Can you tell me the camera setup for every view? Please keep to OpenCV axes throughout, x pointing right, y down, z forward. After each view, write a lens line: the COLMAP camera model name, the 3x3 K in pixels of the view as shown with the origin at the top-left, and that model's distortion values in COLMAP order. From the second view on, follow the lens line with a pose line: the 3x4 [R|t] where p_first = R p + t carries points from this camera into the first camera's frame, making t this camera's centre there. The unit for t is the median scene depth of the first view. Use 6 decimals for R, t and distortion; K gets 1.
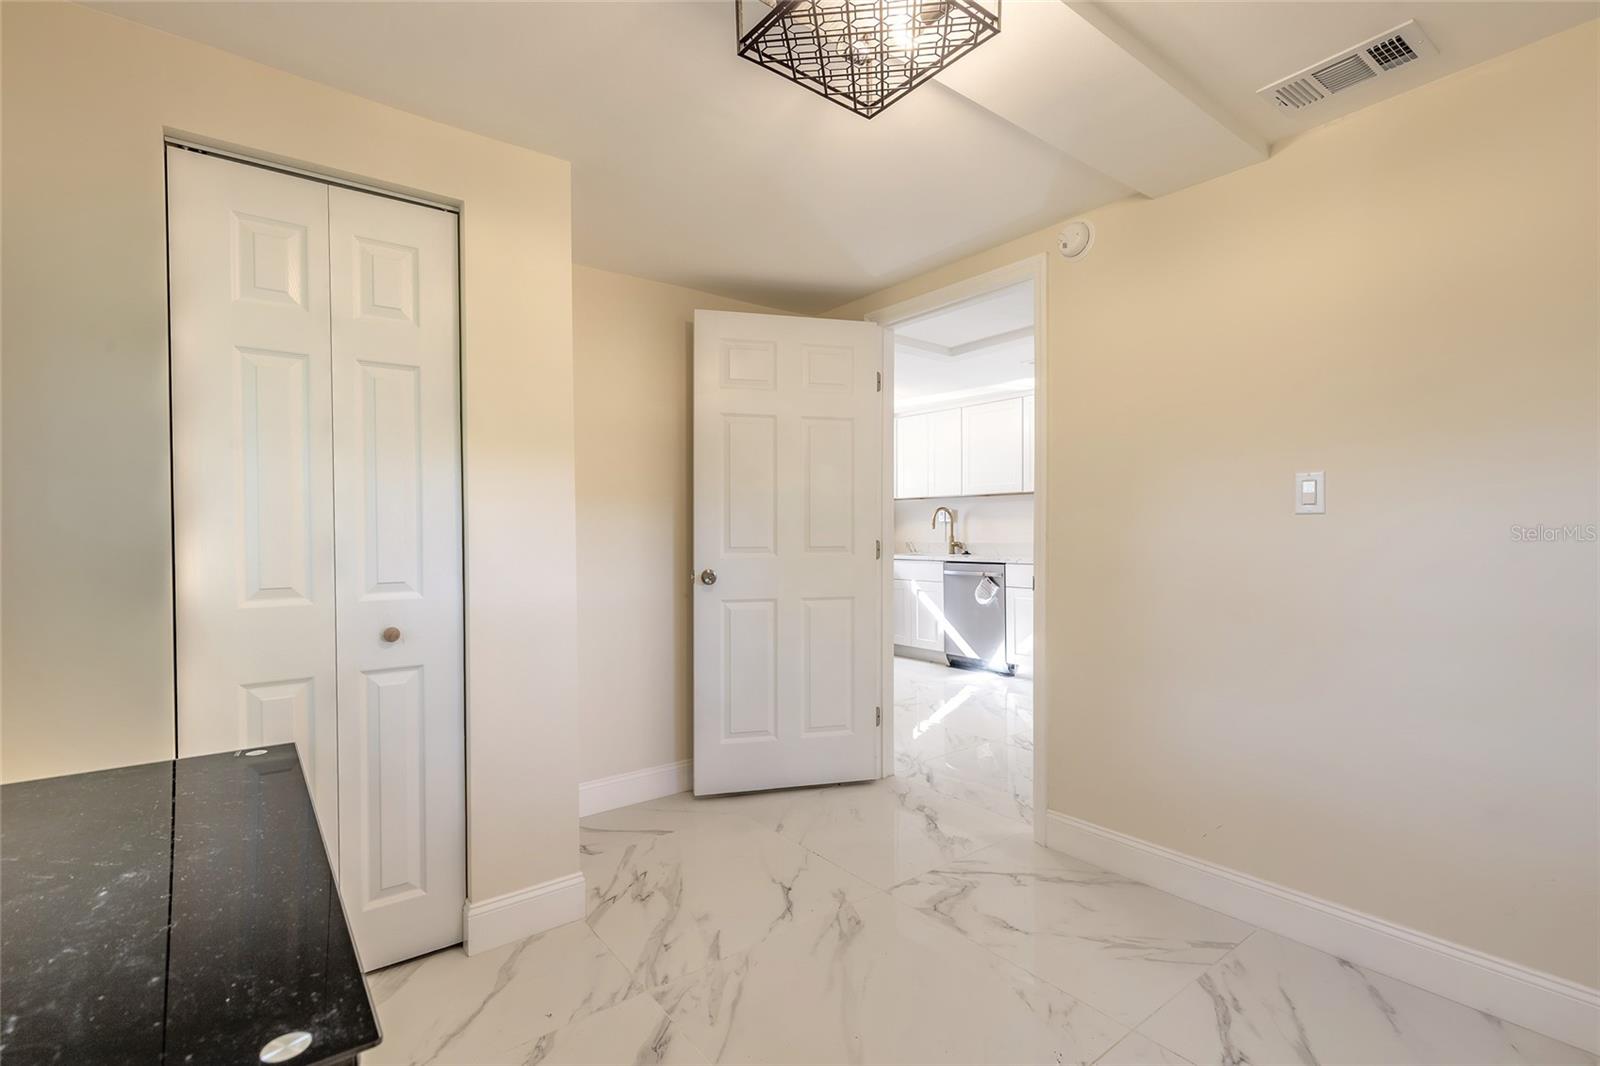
lens RADIAL K [[716.1, 0, 798.9], [0, 716.1, 540.5], [0, 0, 1]] dist [-0.002208, 0.000148]
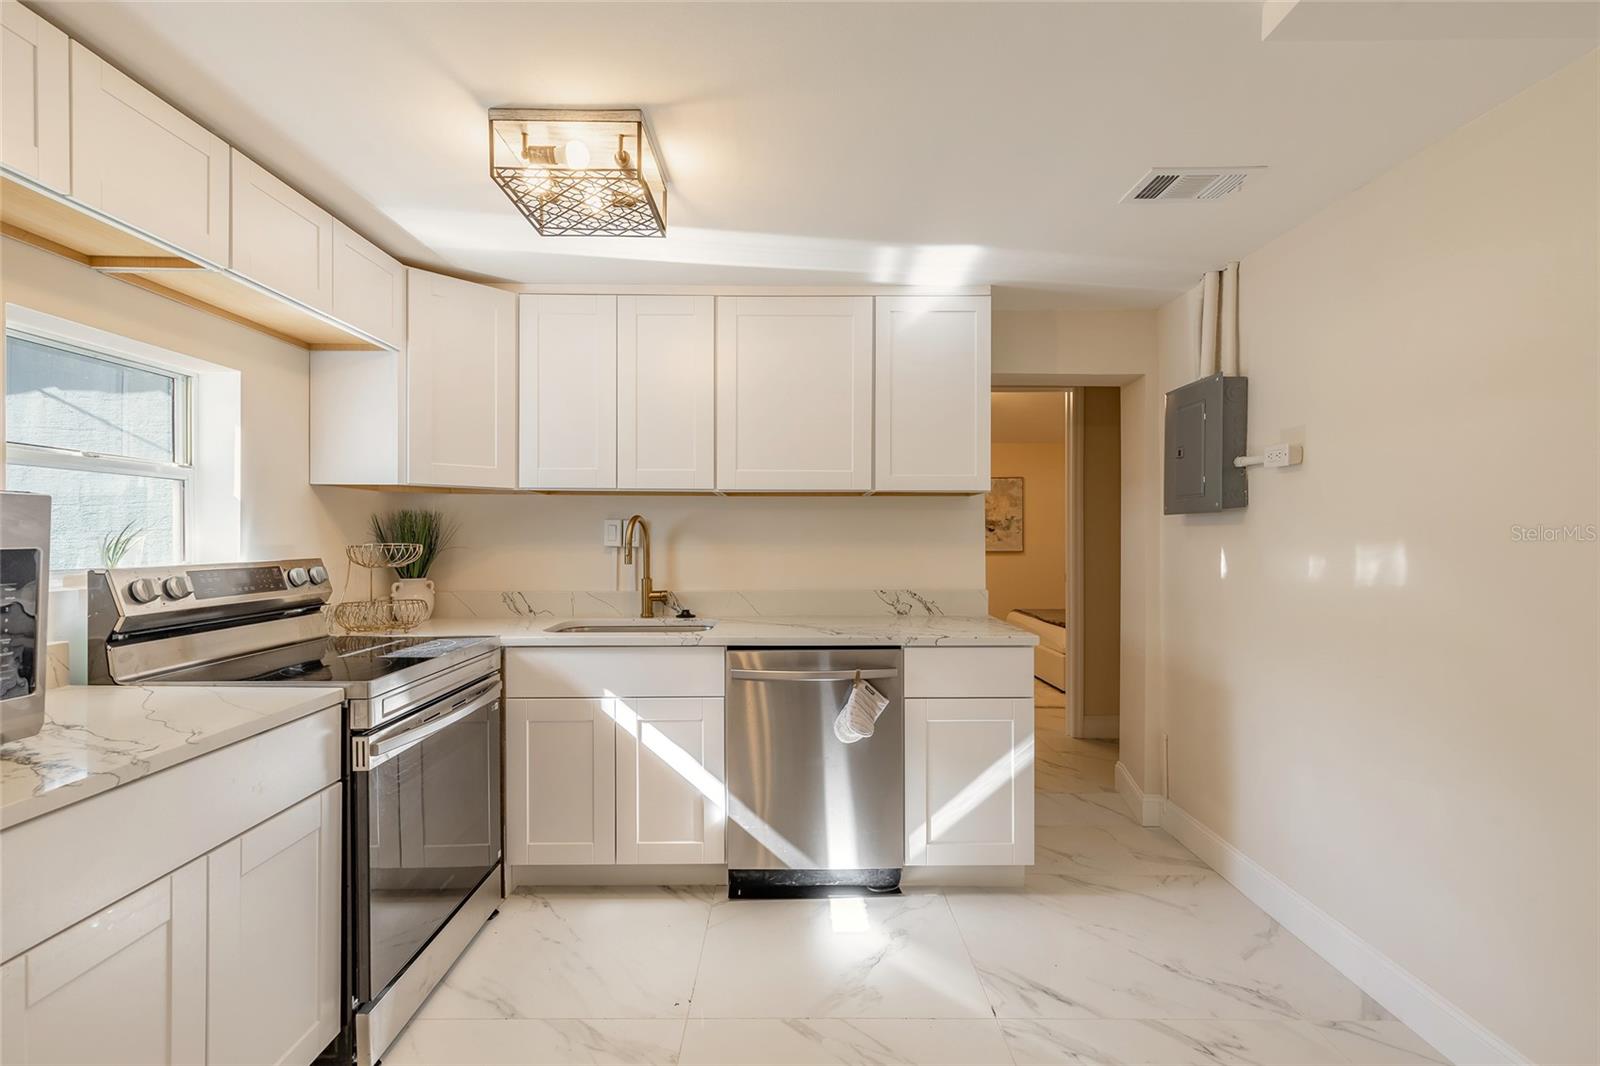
lens RADIAL K [[716.1, 0, 798.9], [0, 716.1, 540.5], [0, 0, 1]] dist [-0.002208, 0.000148]
pose [[0.597171, -0.002318, 0.802110, -0.100500], [0.008934, 0.999953, -0.003762, -0.029796], [-0.802064, 0.009413, 0.597164, 0.706580]]
